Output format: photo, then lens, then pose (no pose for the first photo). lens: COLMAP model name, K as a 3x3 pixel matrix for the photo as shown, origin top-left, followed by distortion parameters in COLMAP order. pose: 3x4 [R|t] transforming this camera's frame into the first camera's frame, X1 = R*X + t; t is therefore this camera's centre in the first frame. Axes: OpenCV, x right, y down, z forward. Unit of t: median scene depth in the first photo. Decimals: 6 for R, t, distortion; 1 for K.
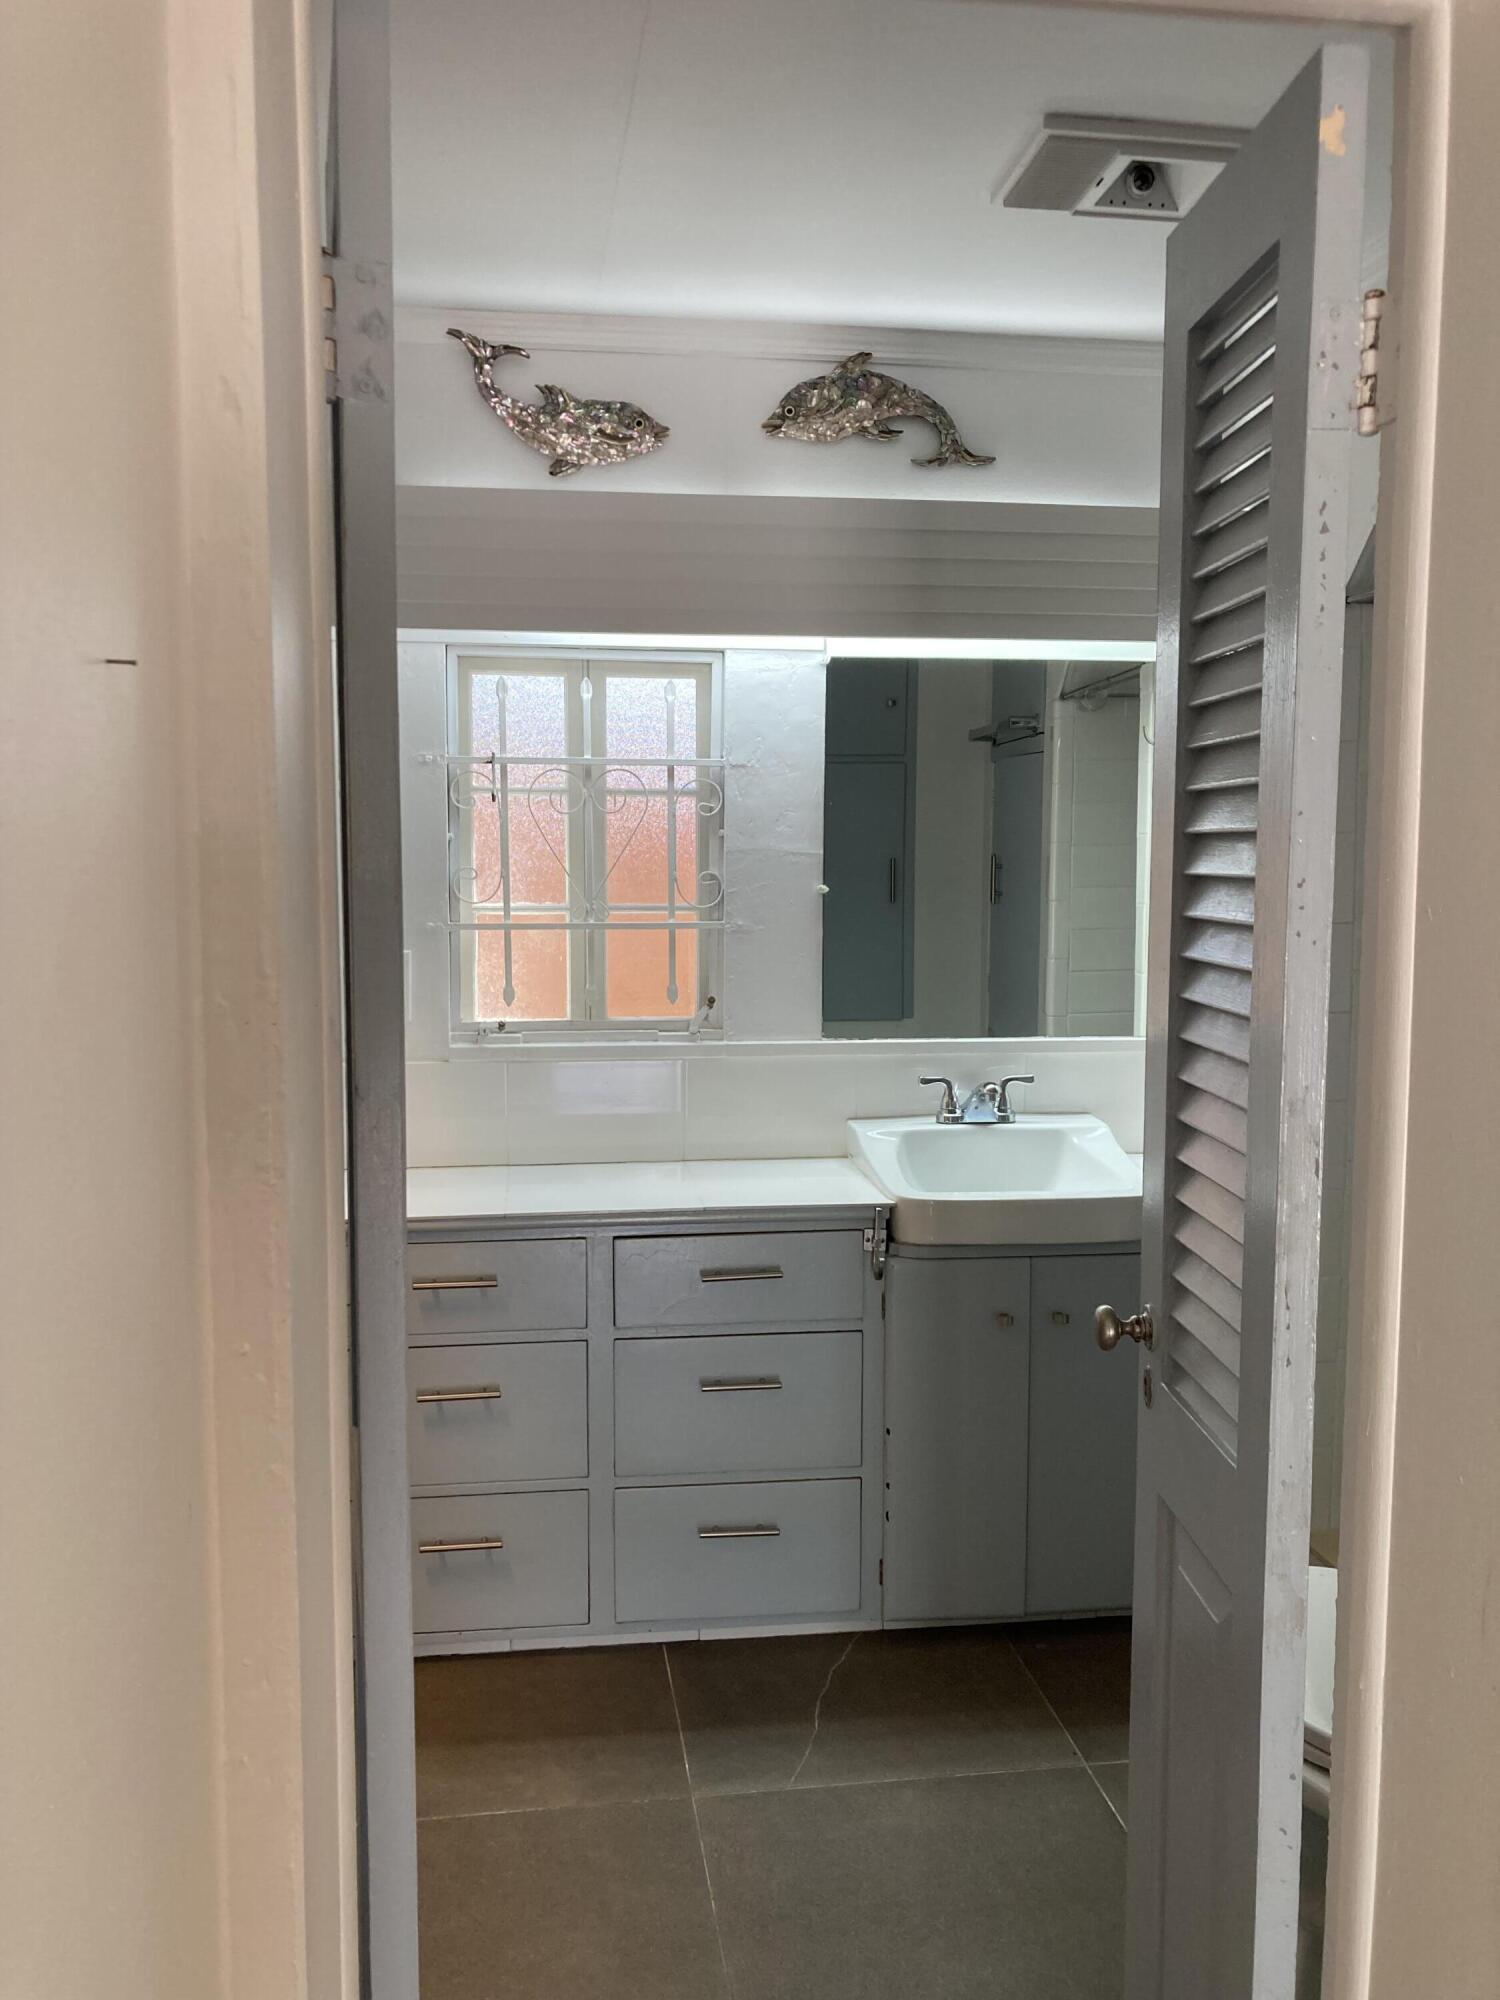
lens RADIAL K [[1650.1, 0, 731.5], [0, 1650.1, 997.8], [0, 0, 1]] dist [0.058484, -0.062494]
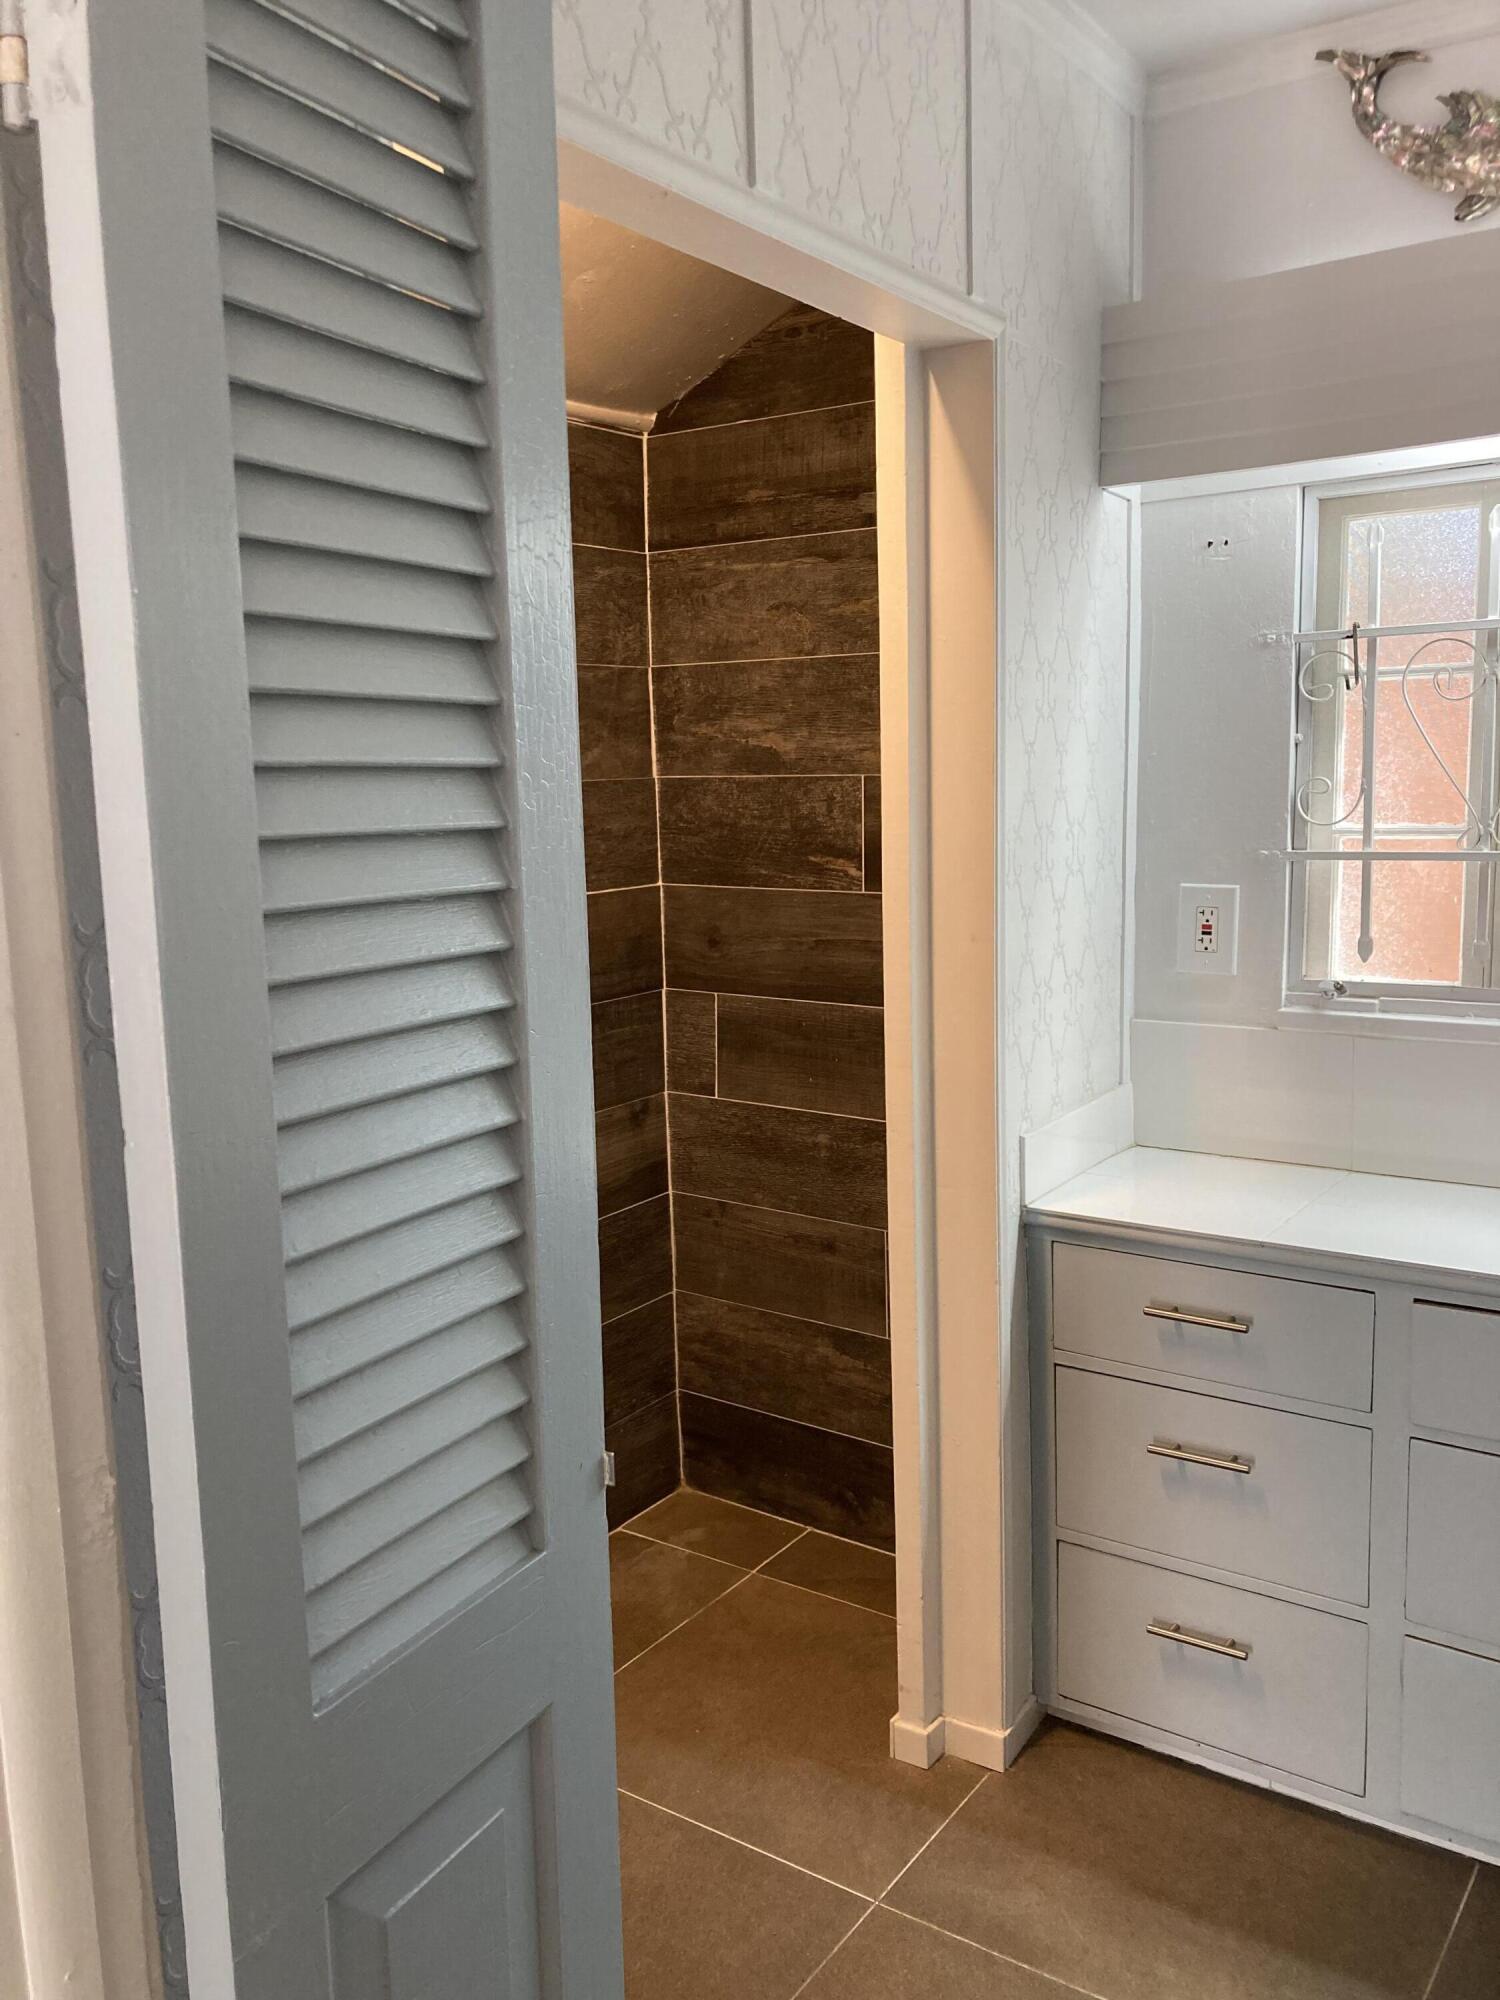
lens RADIAL K [[1650.1, 0, 747.0], [0, 1650.1, 1016.0], [0, 0, 1]] dist [0.058484, -0.062494]
pose [[0.747200, 0.074926, -0.660362, 0.164039], [-0.028372, 0.996315, 0.080941, -0.024506], [0.663993, -0.041743, 0.746572, 0.248591]]
